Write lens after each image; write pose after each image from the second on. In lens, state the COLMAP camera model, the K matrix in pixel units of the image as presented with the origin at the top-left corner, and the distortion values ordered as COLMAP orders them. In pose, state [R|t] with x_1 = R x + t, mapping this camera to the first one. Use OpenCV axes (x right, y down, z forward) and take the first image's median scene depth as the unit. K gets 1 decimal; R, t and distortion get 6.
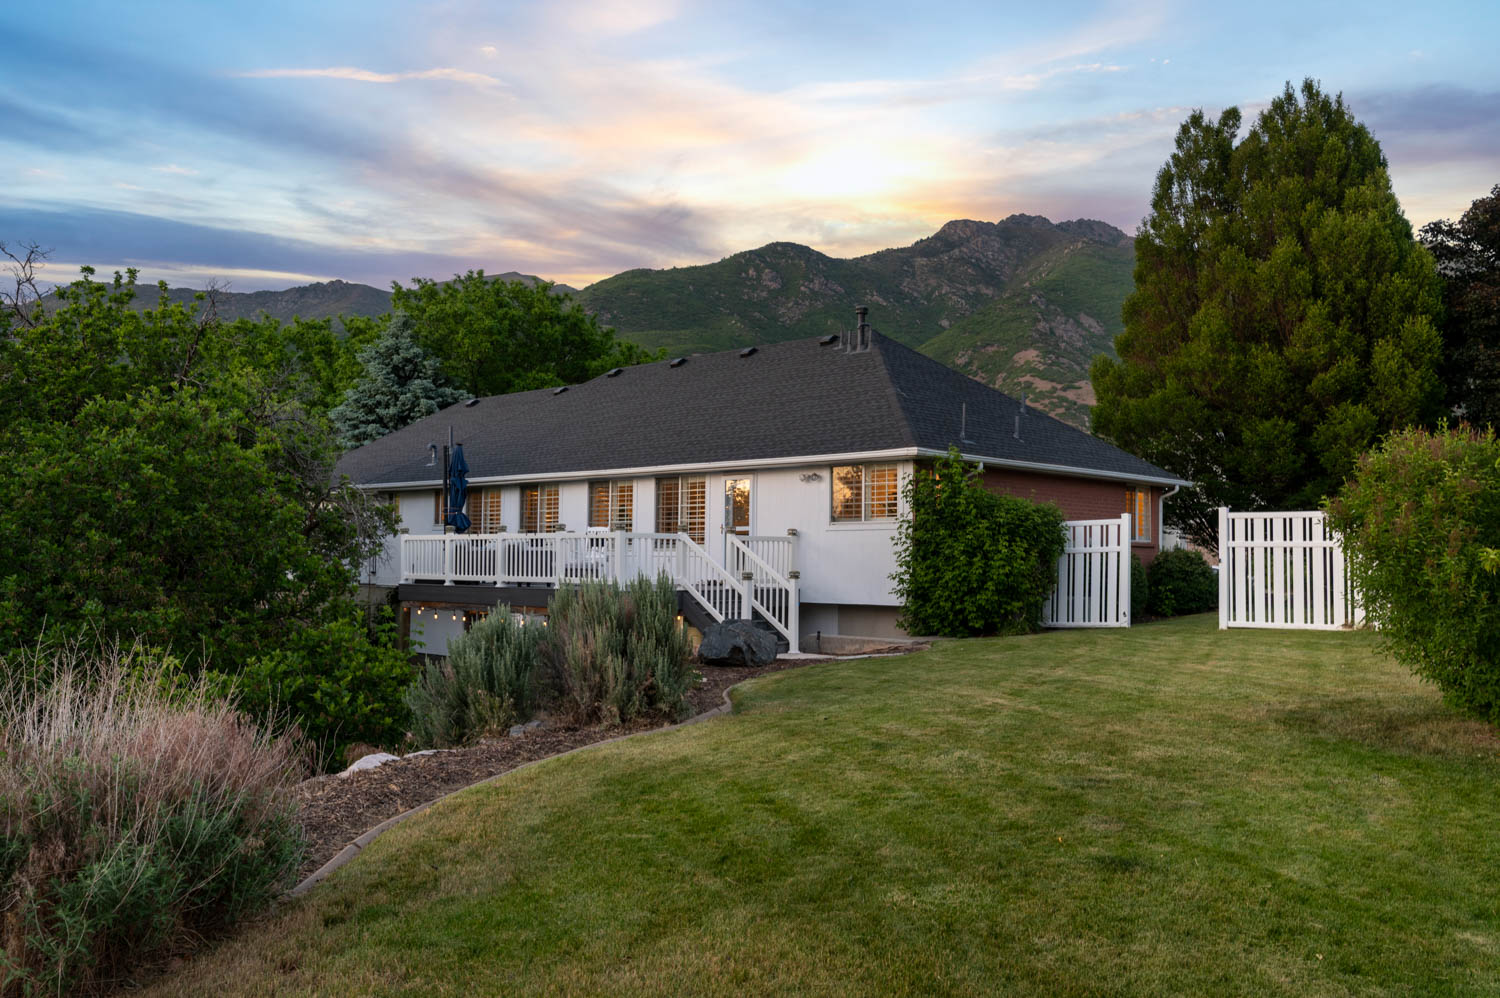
lens RADIAL K [[1287.0, 0, 749.9], [0, 1287.0, 495.3], [0, 0, 1]] dist [-0.015842, -0.004892]
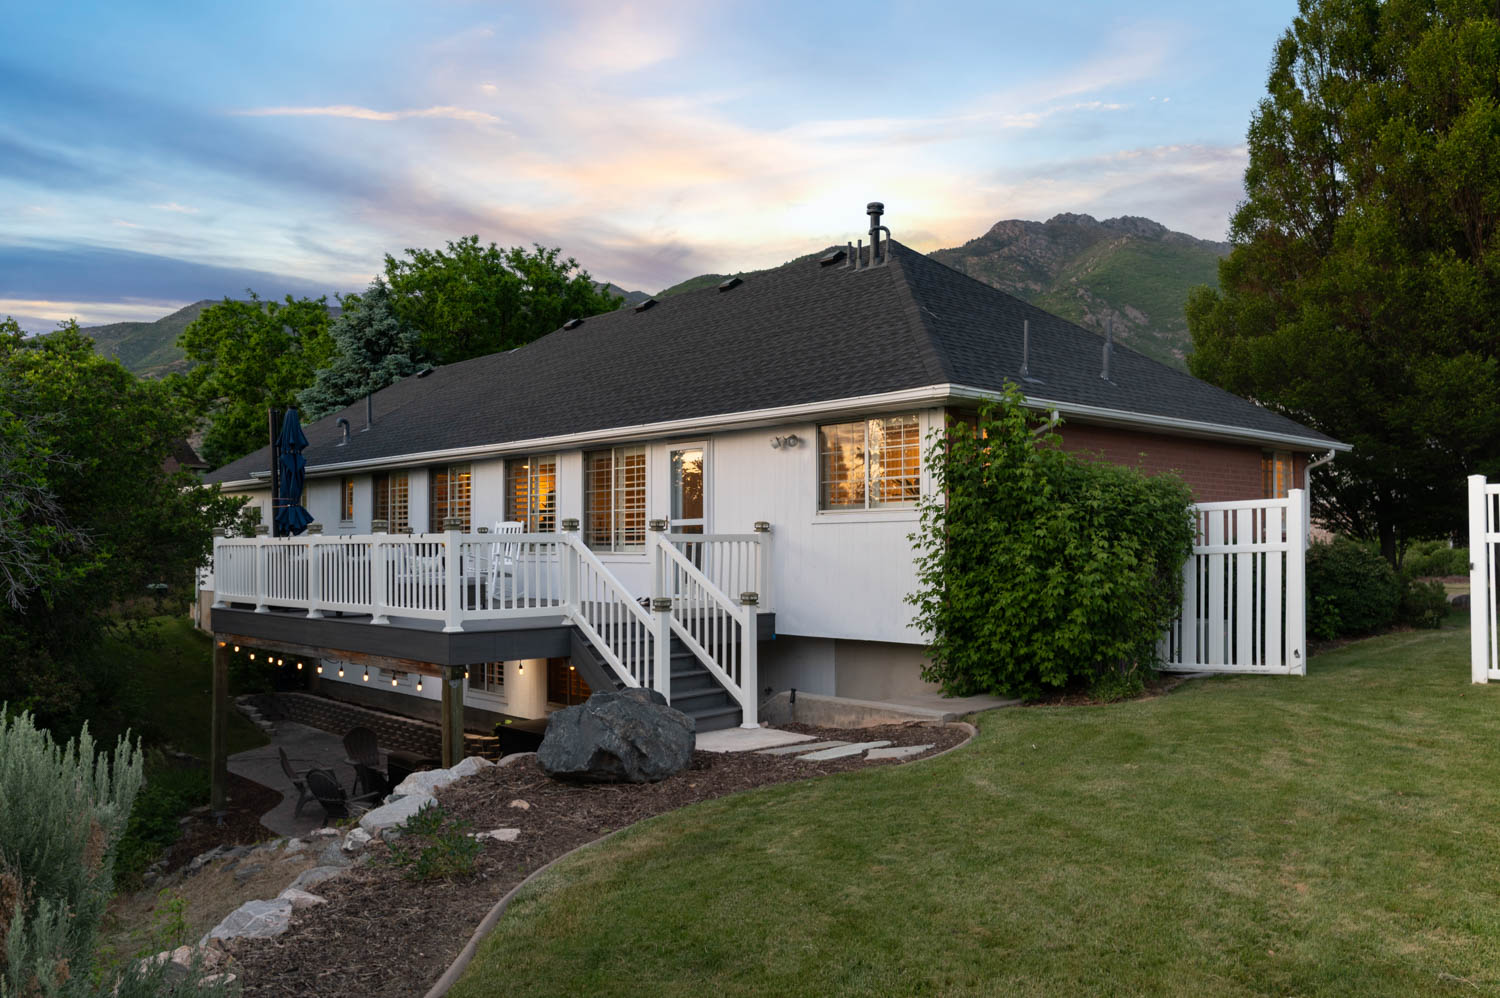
lens RADIAL K [[1160.2, 0, 750.1], [0, 1160.2, 509.6], [0, 0, 1]] dist [-0.004149, 0.002306]
pose [[0.998066, -0.015758, -0.060134, 0.057404], [0.017045, 0.999635, 0.020959, 0.006836], [0.059782, -0.021944, 0.997970, 0.378965]]
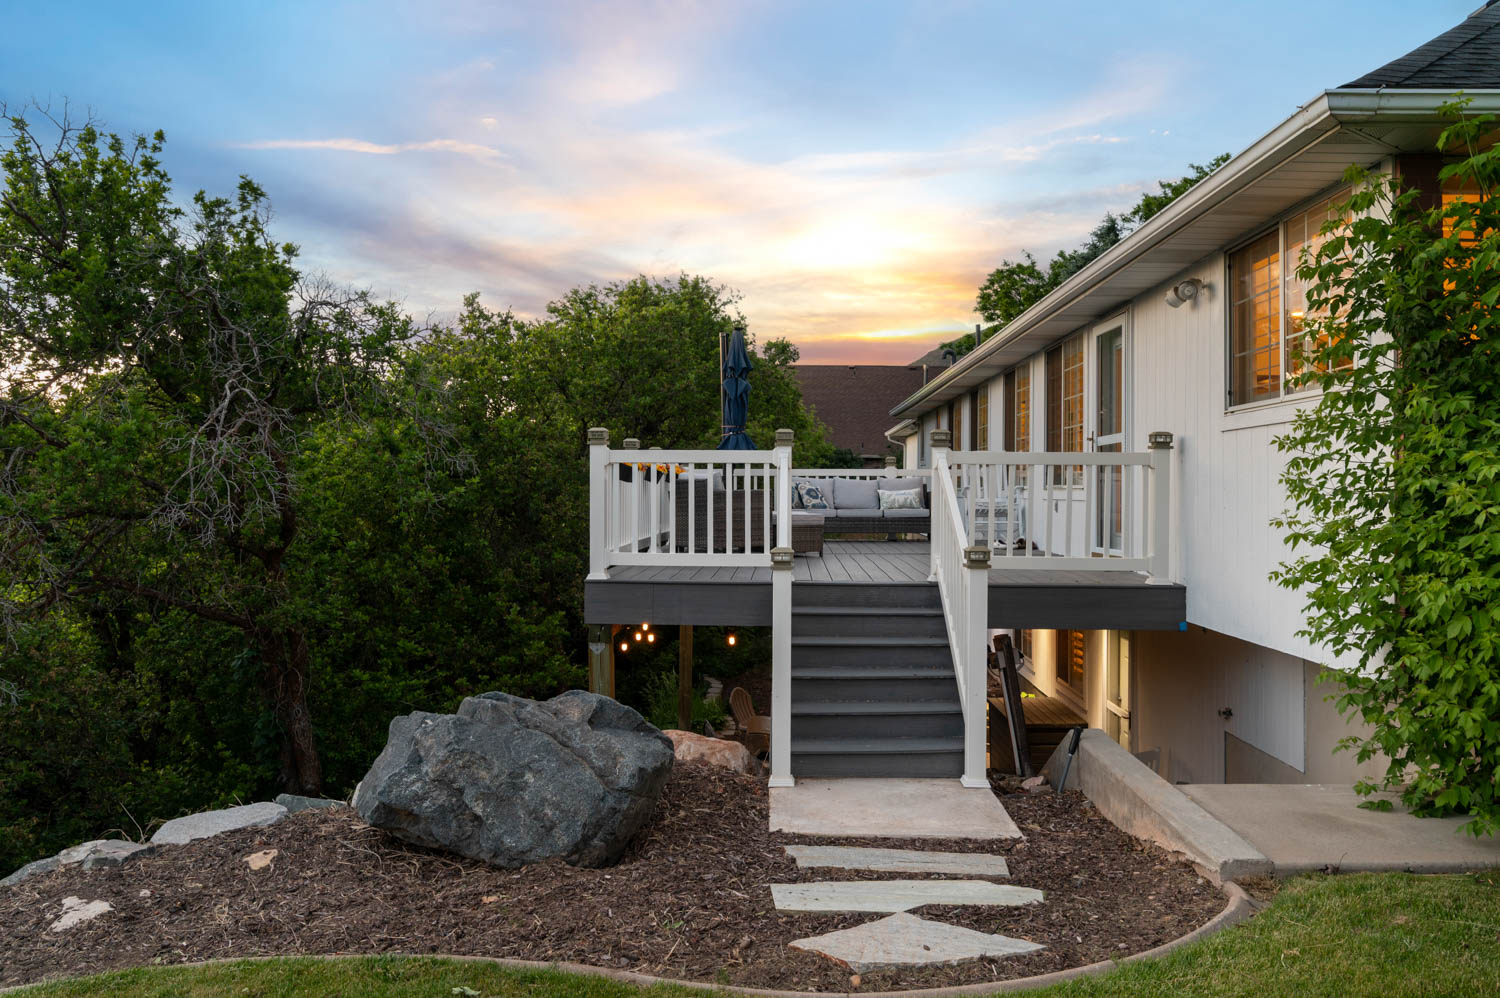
lens RADIAL K [[1048.5, 0, 752.0], [0, 1048.5, 493.0], [0, 0, 1]] dist [0.014137, 0.001793]
pose [[0.685317, 0.006267, -0.728218, 0.163316], [0.030053, 0.998868, 0.036878, 0.026568], [0.727625, -0.047158, 0.684353, 0.632985]]
